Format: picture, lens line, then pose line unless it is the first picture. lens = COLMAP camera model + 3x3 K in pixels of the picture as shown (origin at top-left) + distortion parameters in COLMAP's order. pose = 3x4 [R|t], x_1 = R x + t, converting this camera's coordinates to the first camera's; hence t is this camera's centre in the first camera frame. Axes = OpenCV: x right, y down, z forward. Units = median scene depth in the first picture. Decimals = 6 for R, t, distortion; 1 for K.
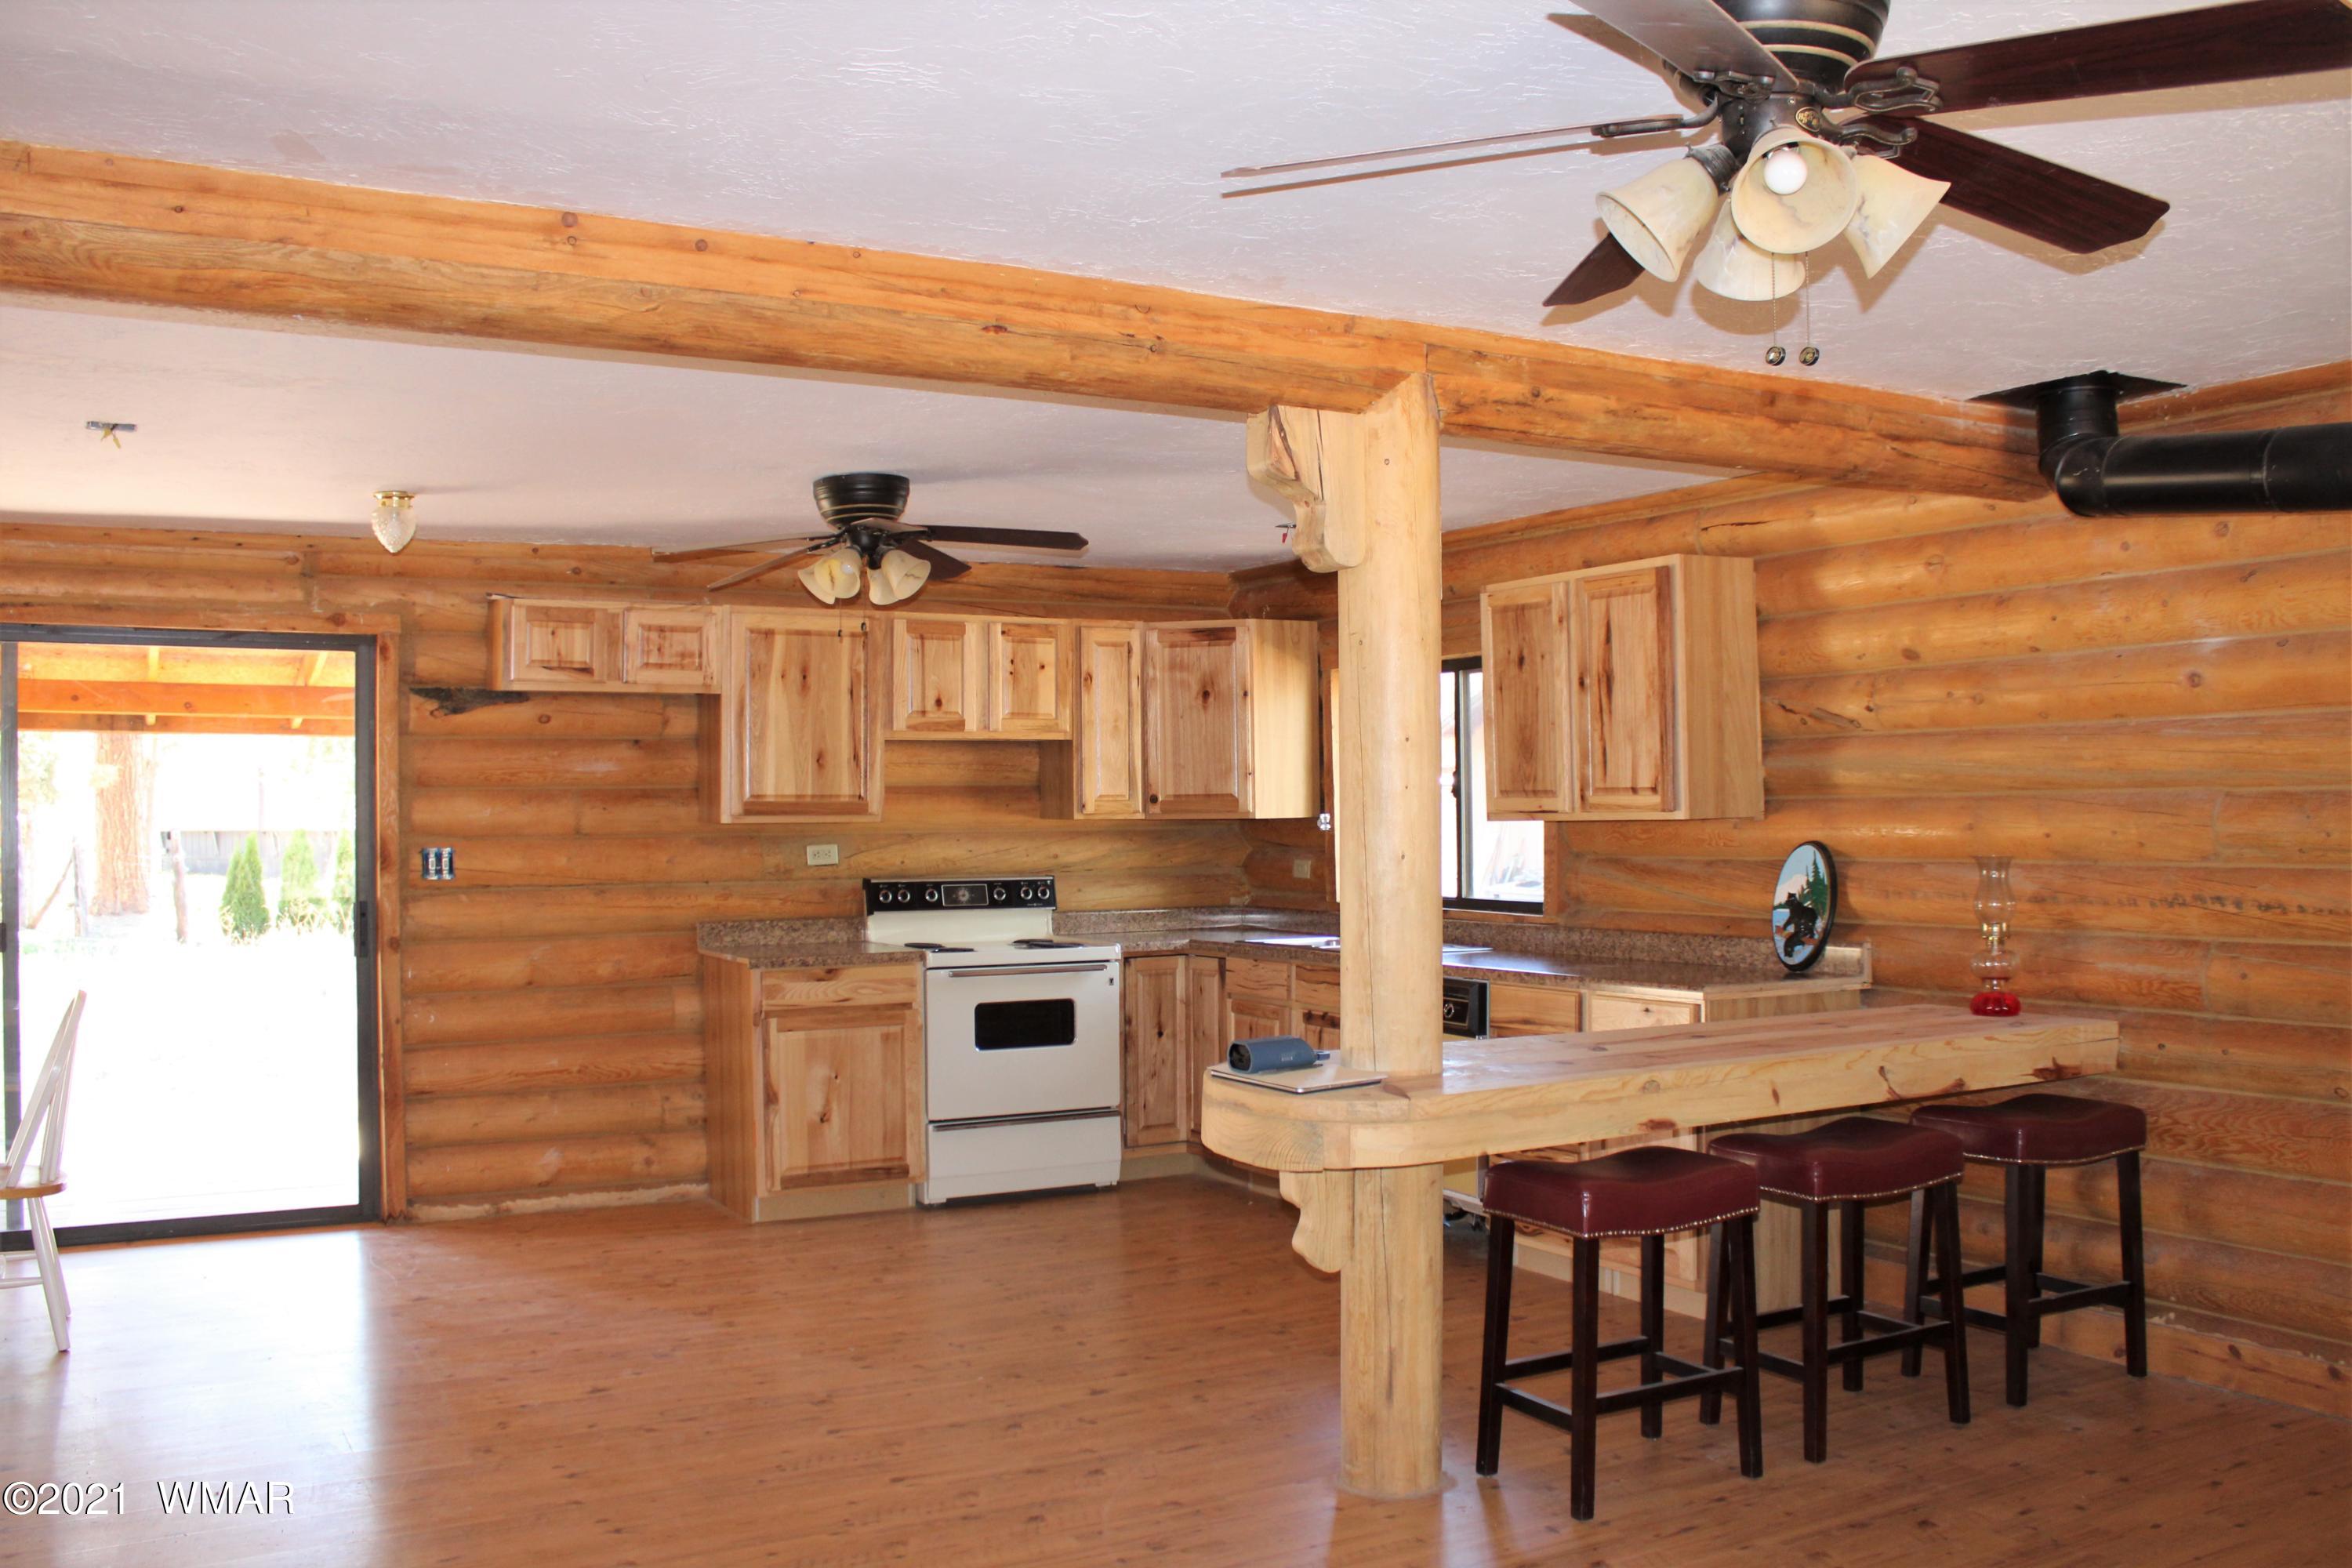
lens RADIAL K [[2030.1, 0, 1161.6], [0, 2030.1, 802.2], [0, 0, 1]] dist [-0.156650, 0.129449]
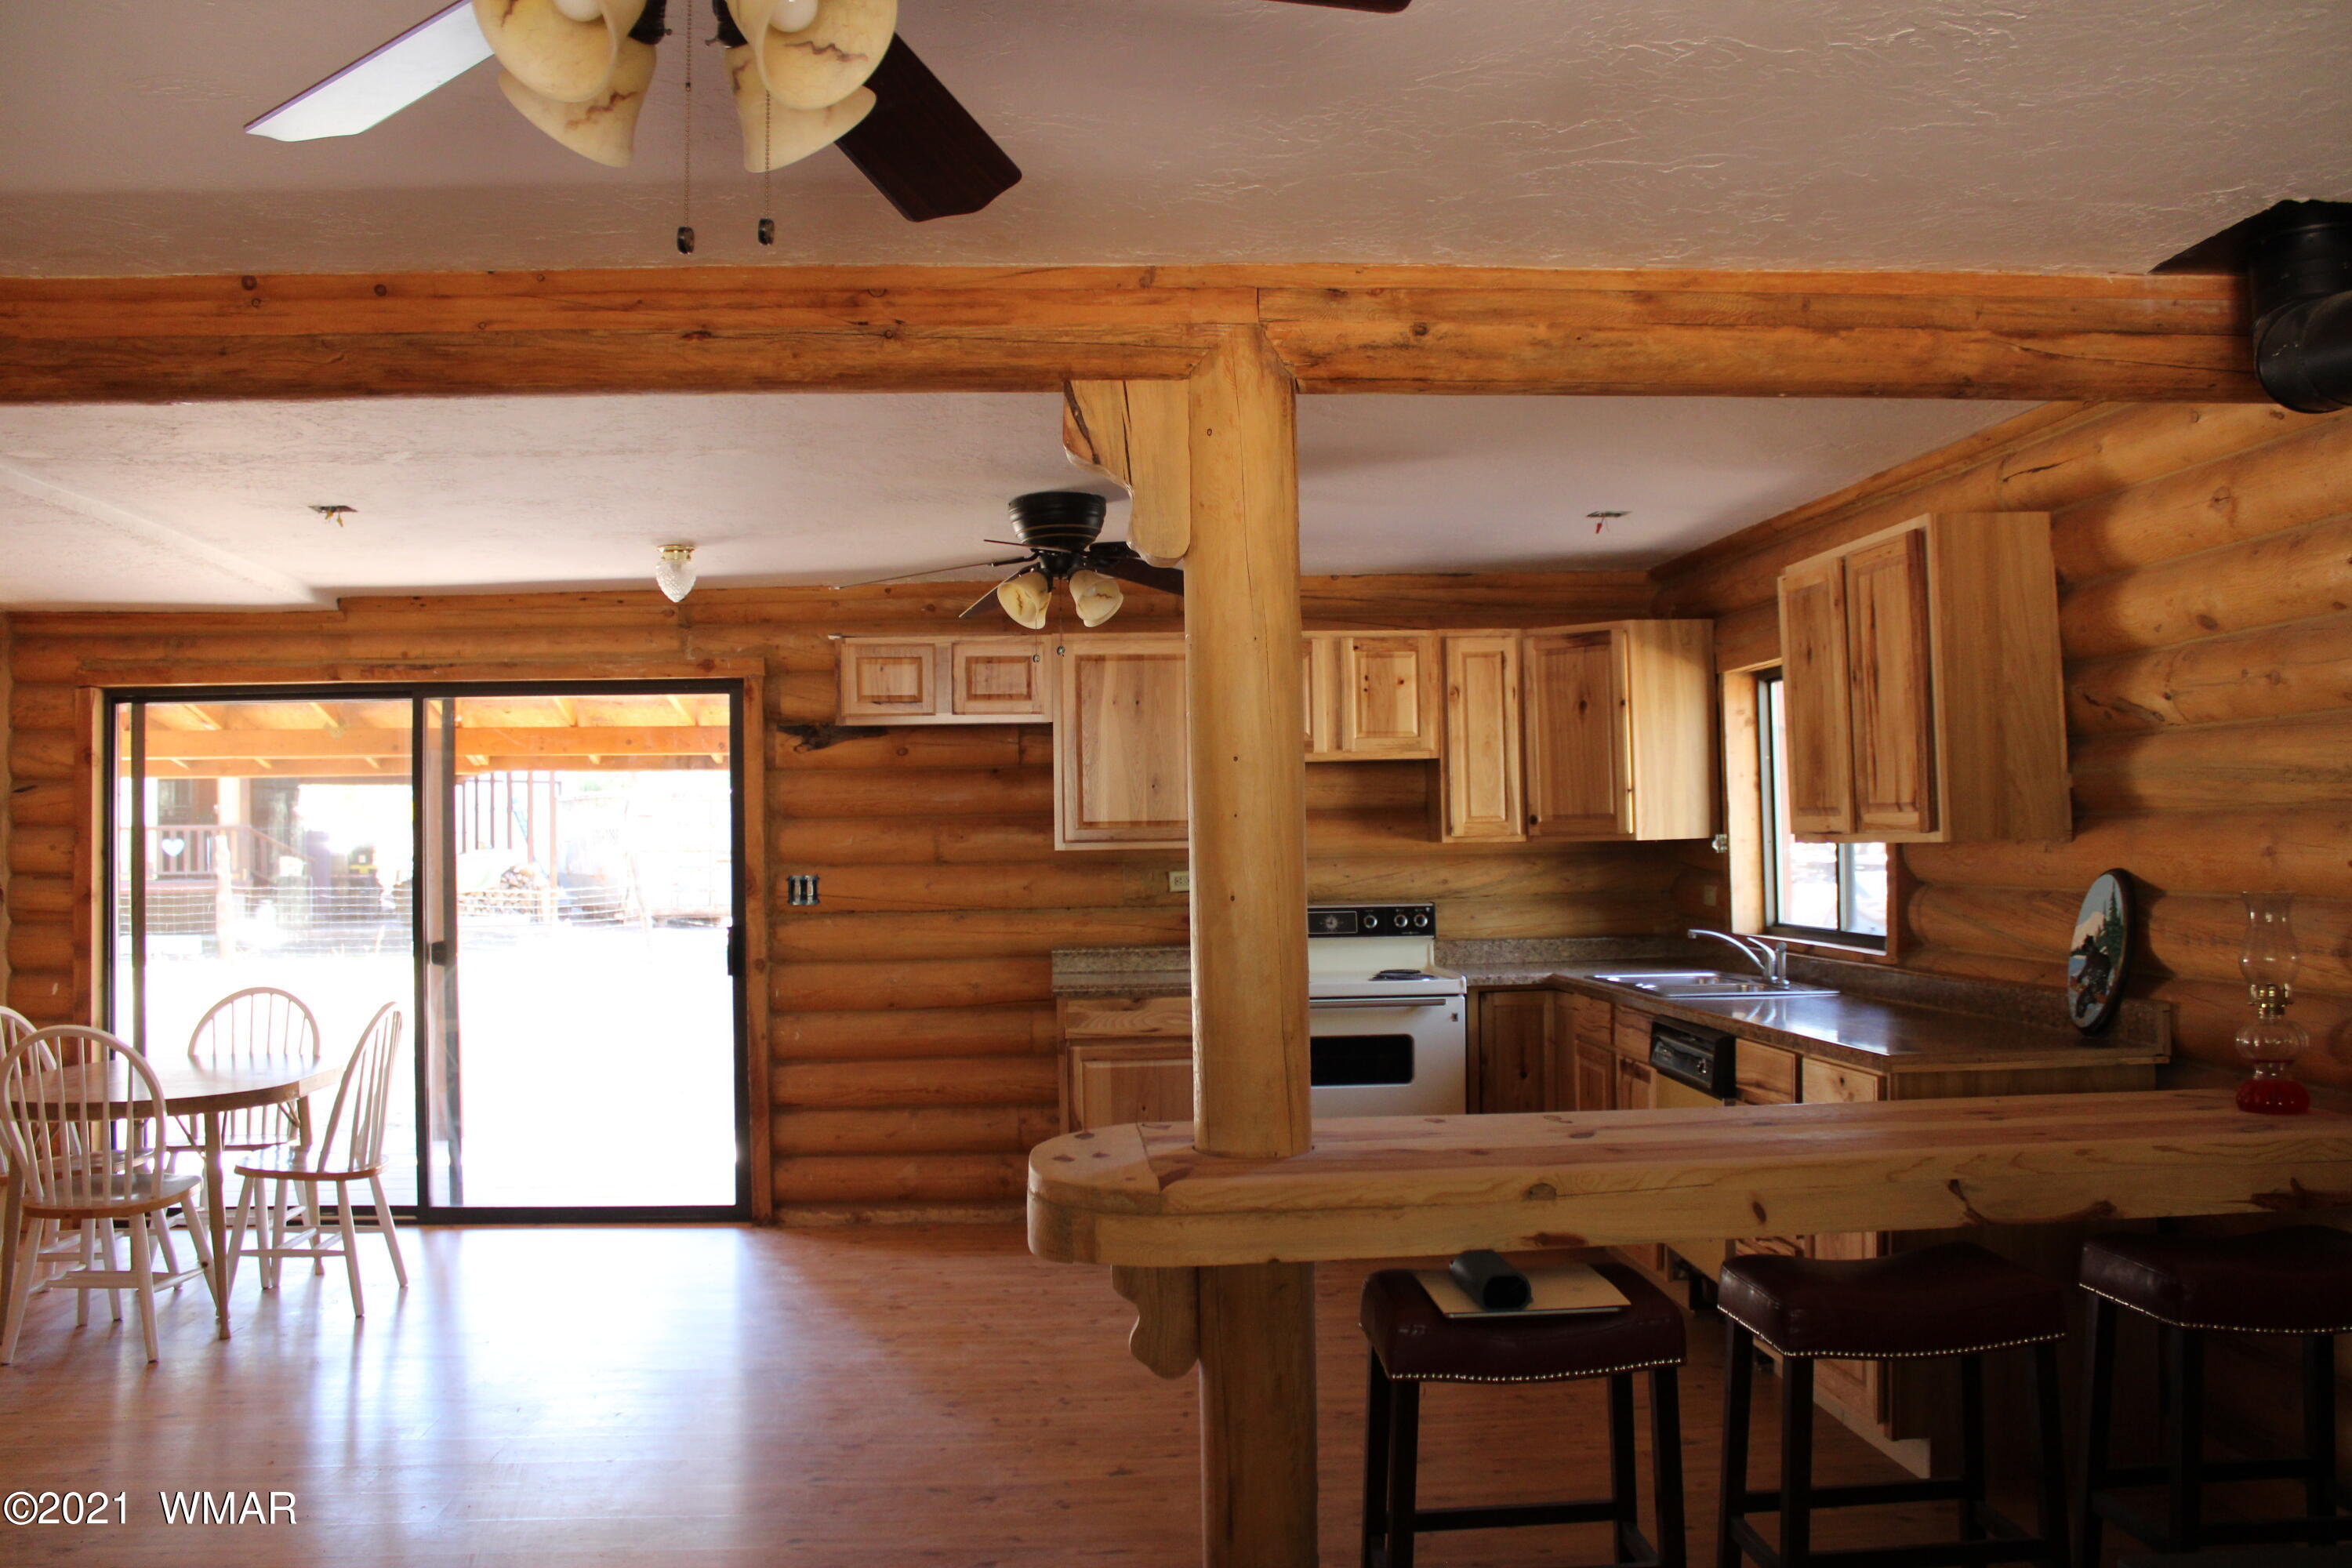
lens RADIAL K [[1949.8, 0, 1166.9], [0, 1949.8, 789.2], [0, 0, 1]] dist [-0.169769, 0.156707]
pose [[0.902189, -0.018420, -0.430947, 0.320828], [0.012055, 0.999774, -0.017496, -0.003160], [0.431172, 0.010590, 0.902208, 0.186236]]
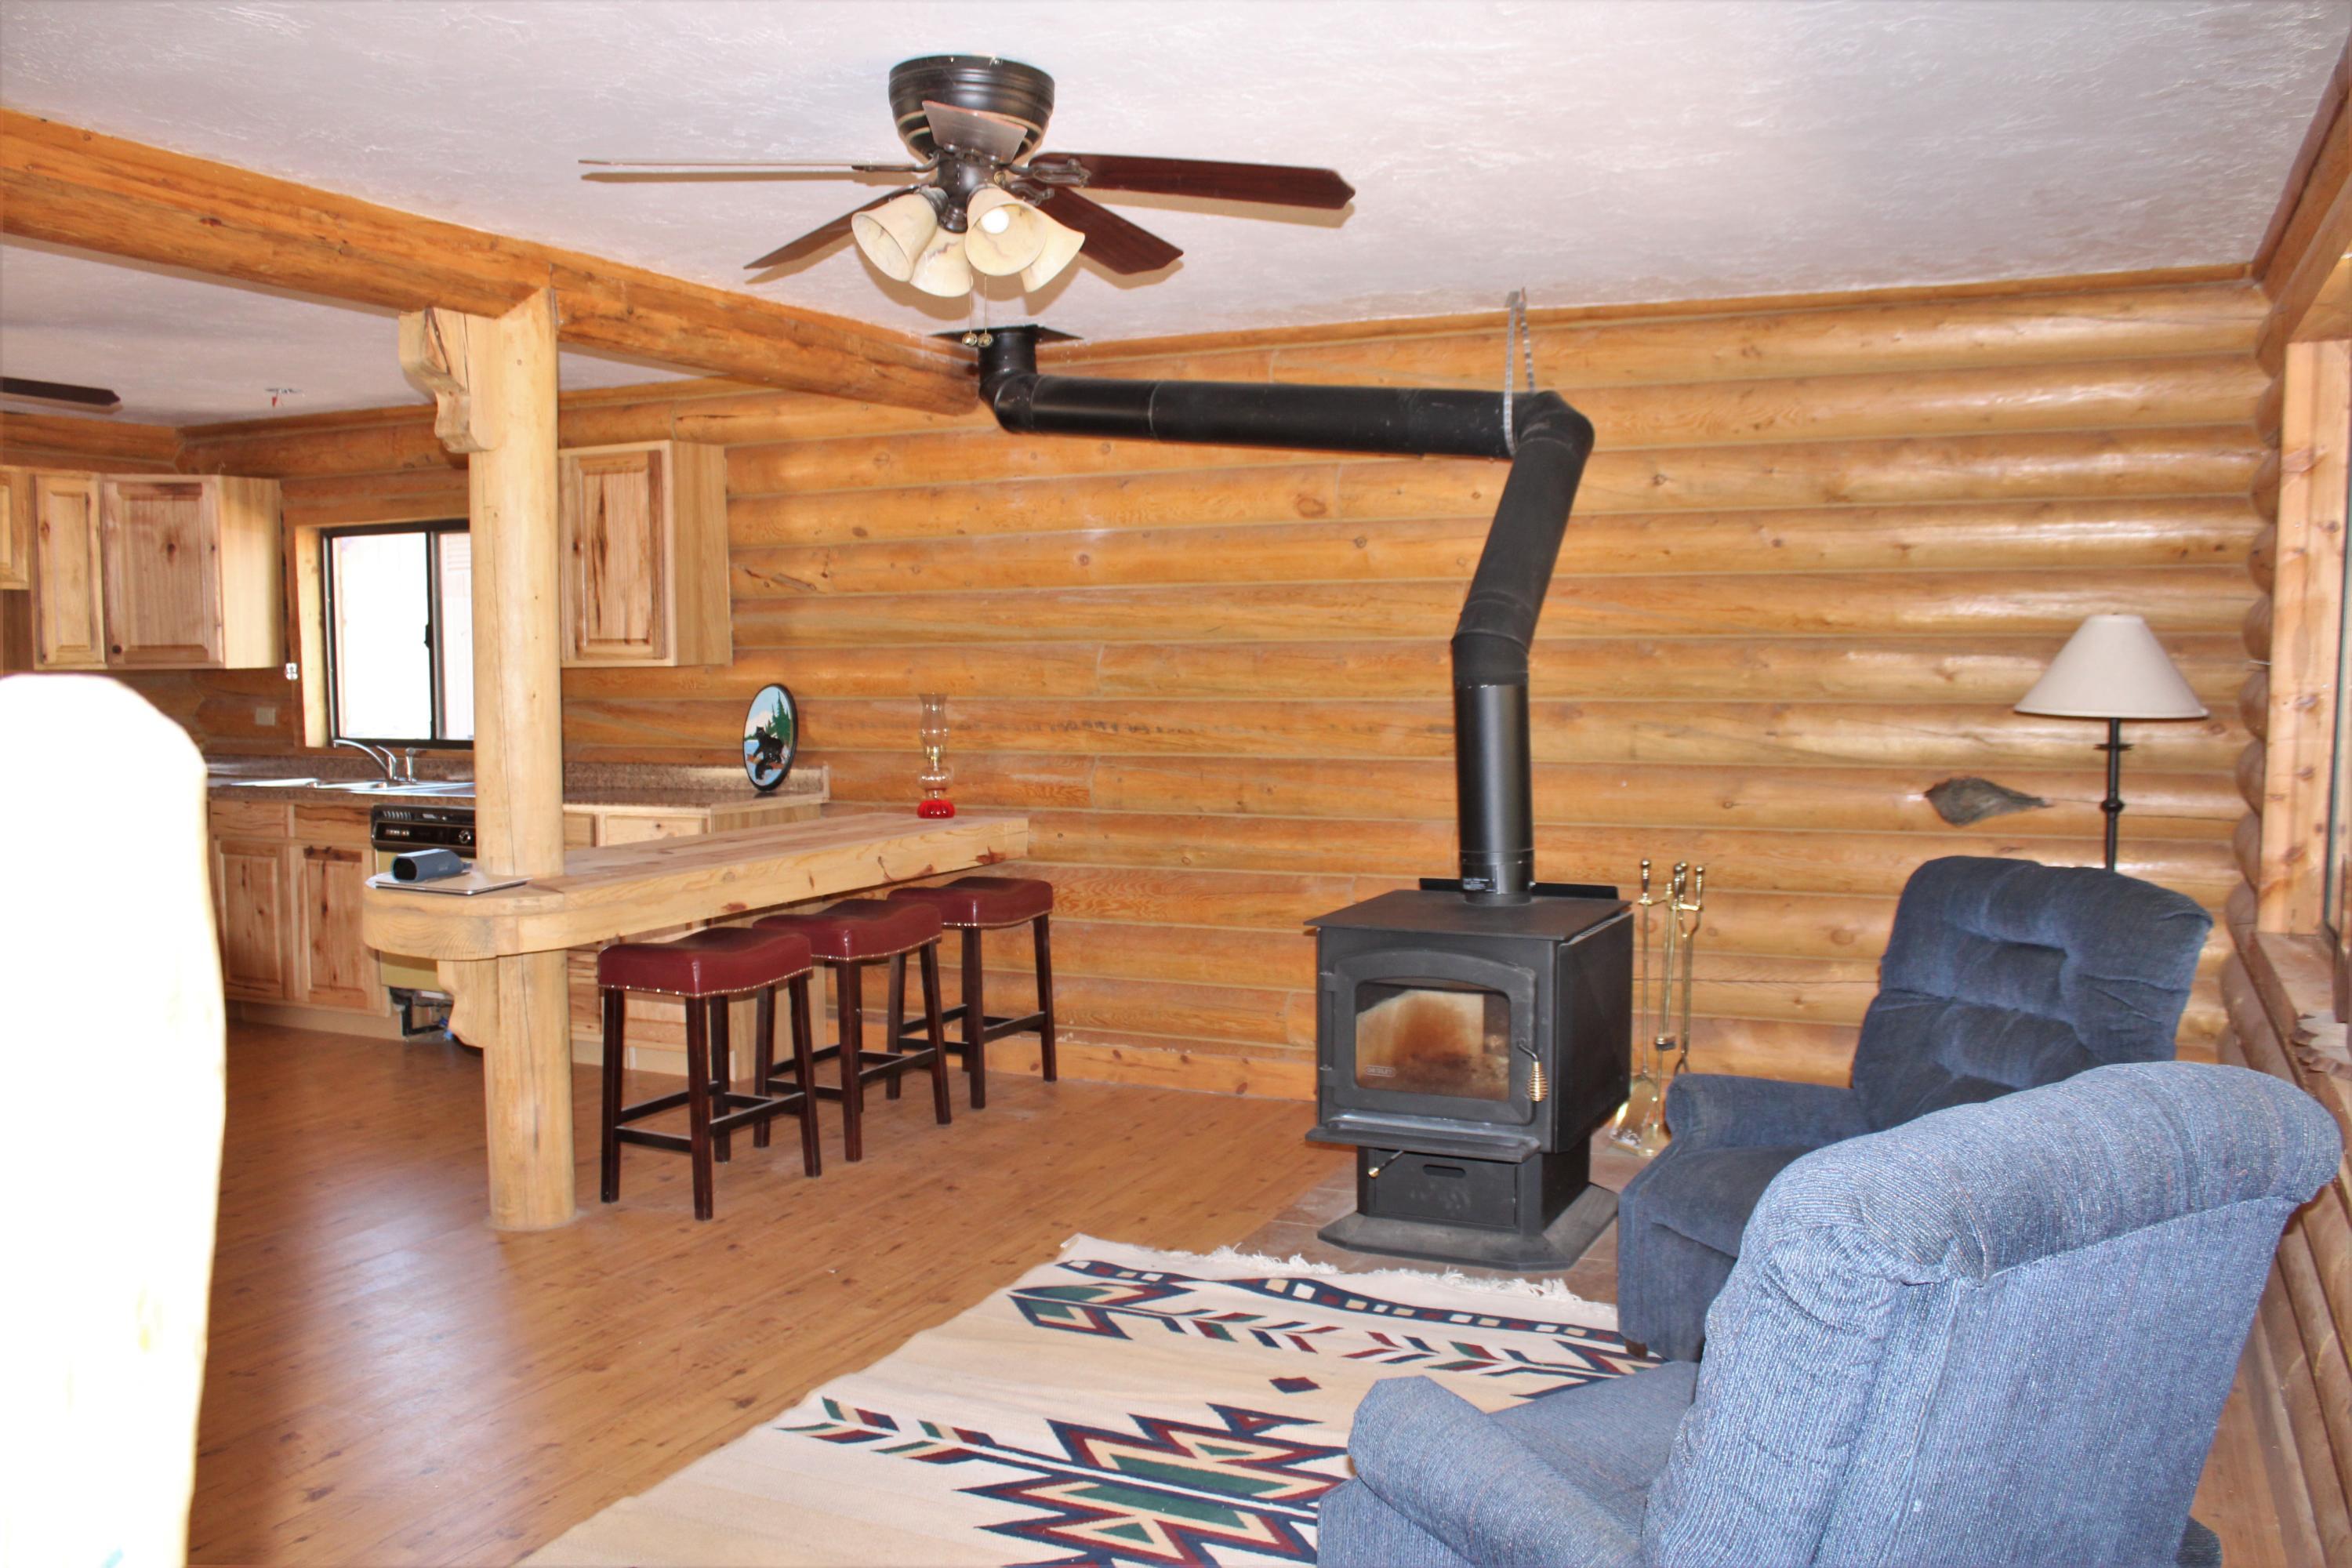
lens RADIAL K [[1949.8, 0, 1166.9], [0, 1949.8, 789.2], [0, 0, 1]] dist [-0.169769, 0.156707]
pose [[0.817623, -0.035247, 0.574674, -0.164193], [-0.004962, 0.997656, 0.068250, 0.002088], [-0.575733, -0.058654, 0.815531, -0.102803]]
